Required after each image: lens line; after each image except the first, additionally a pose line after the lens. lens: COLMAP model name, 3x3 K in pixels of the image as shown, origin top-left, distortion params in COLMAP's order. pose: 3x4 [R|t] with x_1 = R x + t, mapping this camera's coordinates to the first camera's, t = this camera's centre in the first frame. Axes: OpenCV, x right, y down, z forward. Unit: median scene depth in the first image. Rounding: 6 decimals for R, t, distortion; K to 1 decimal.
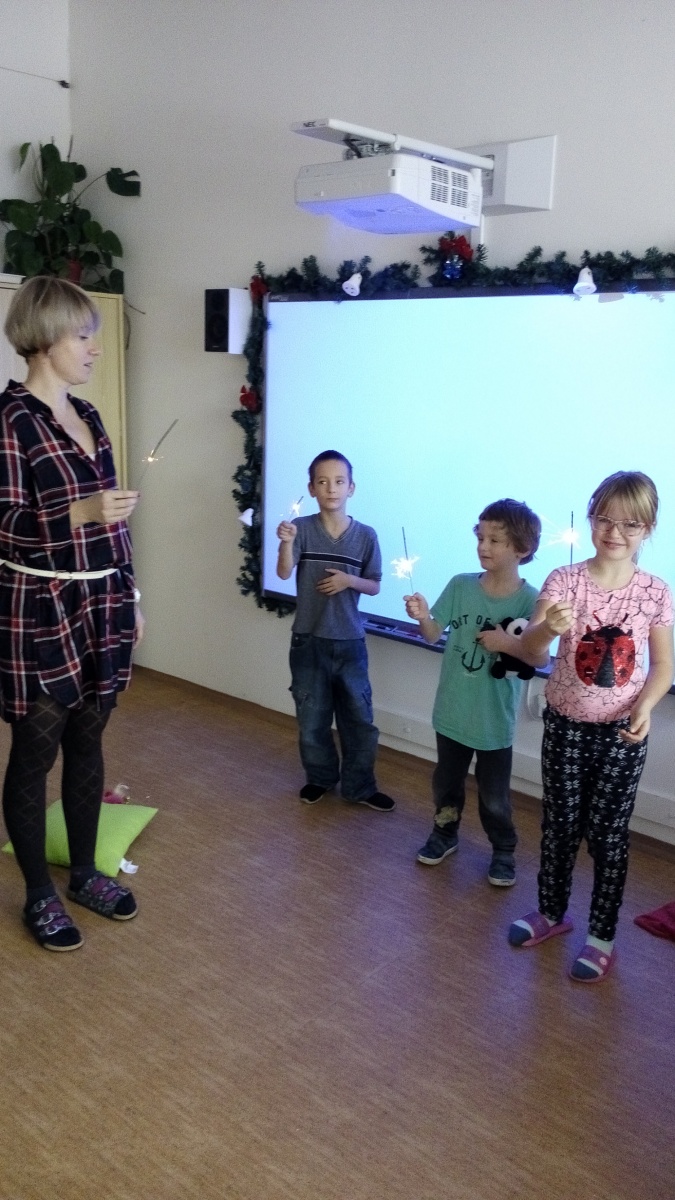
lens RADIAL K [[981.9, 0, 337.5], [0, 981.9, 600.0], [0, 0, 1]] dist [0.094663, -0.140954]
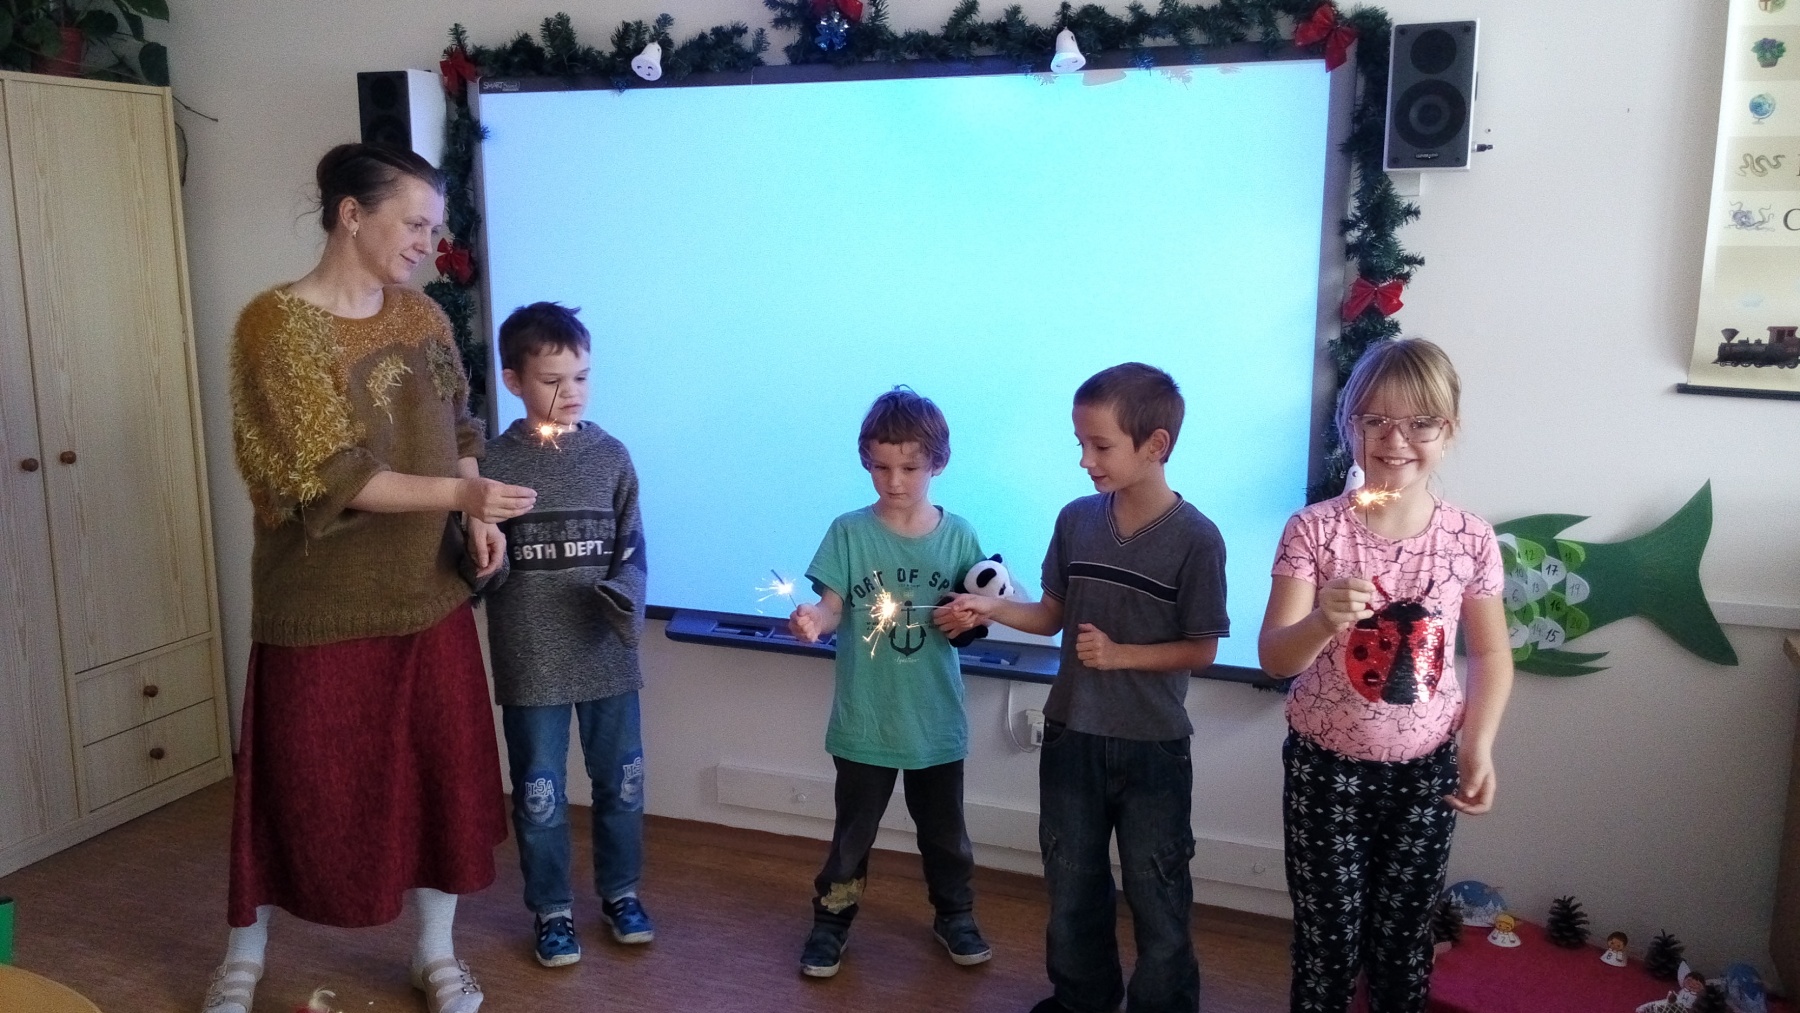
lens RADIAL K [[1472.8, 0, 900.0], [0, 1472.8, 506.5], [0, 0, 1]] dist [0.094663, -0.140954]
pose [[0.946523, -0.095316, 0.308236, -0.171557], [0.105918, 0.994215, -0.017811, -0.028278], [-0.304755, 0.049506, 0.951143, 0.151812]]
